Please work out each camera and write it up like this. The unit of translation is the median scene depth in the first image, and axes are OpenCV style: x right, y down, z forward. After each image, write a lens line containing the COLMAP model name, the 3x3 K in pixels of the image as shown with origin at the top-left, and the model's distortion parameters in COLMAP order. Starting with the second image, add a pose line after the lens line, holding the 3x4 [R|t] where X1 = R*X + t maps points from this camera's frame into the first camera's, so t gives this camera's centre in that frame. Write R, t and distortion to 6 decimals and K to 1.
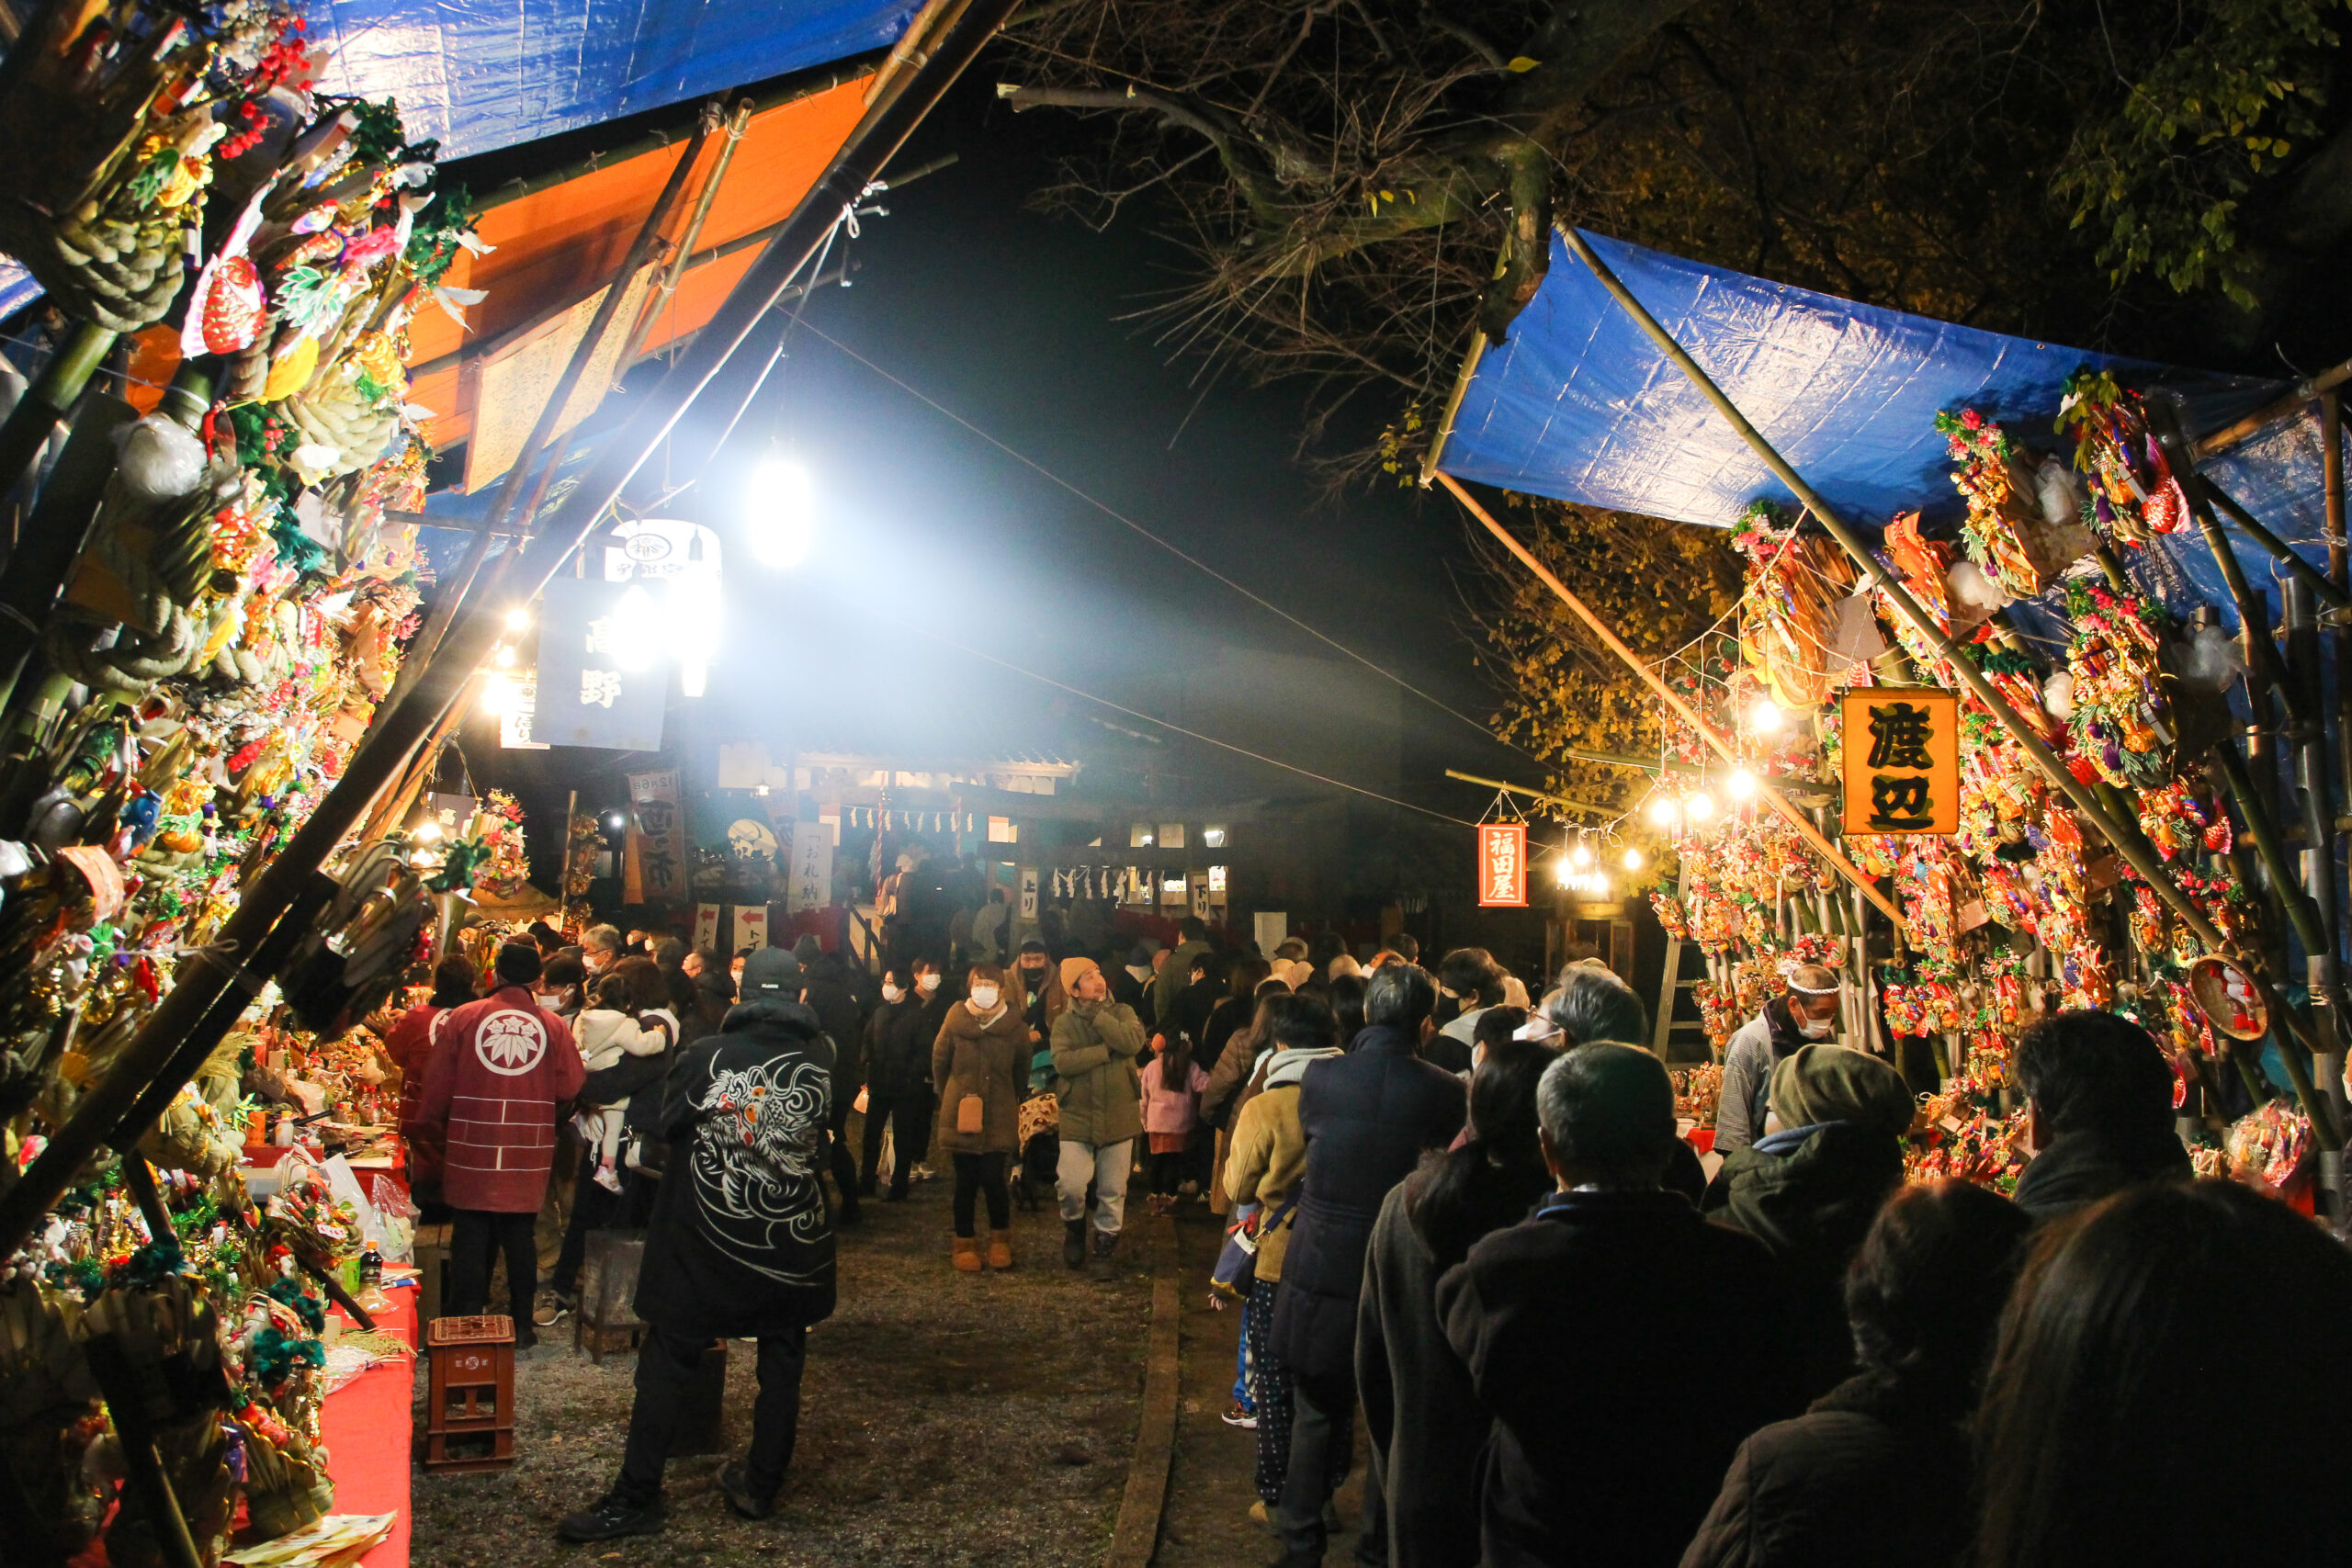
lens RADIAL K [[2041.1, 0, 1176.0], [0, 2041.1, 784.0], [0, 0, 1]] dist [-0.002810, -0.000815]
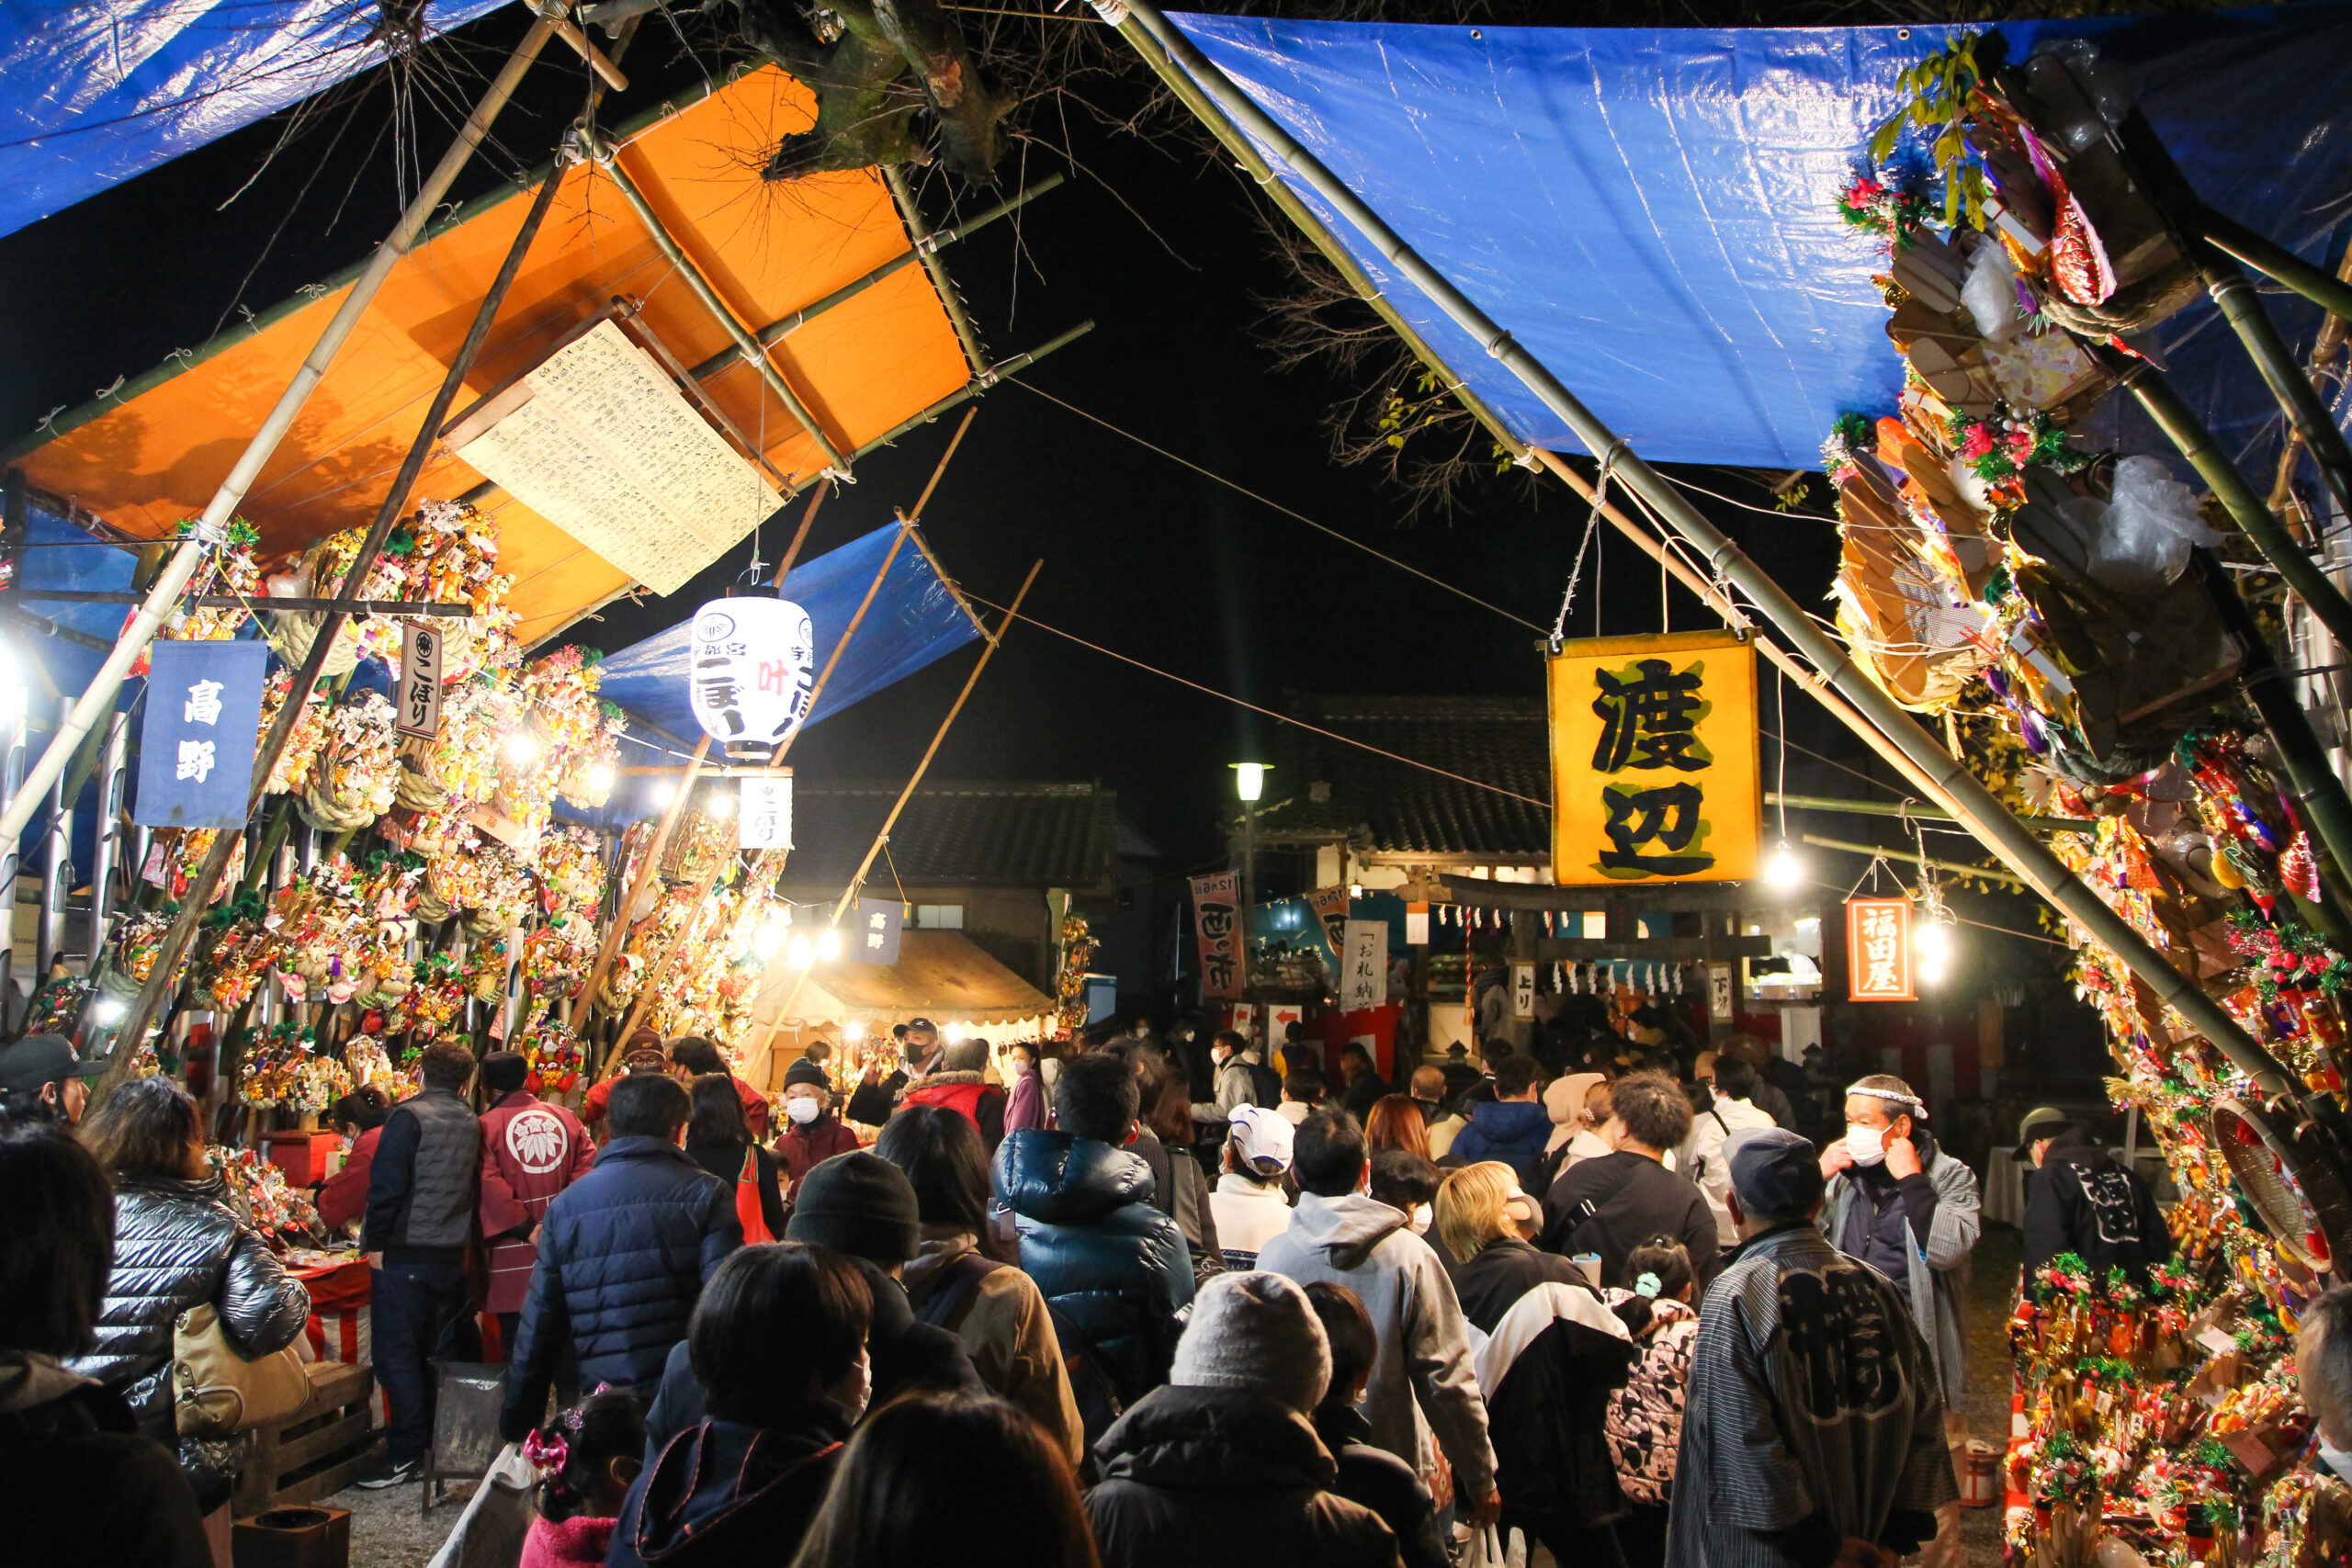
lens RADIAL K [[1896.2, 0, 1176.0], [0, 1896.2, 784.0], [0, 0, 1]] dist [-0.221274, 0.508967]
pose [[0.908990, -0.050651, -0.413730, 0.450443], [0.027482, 0.997712, -0.061765, 0.025331], [0.415912, 0.044773, 0.908302, 0.453283]]
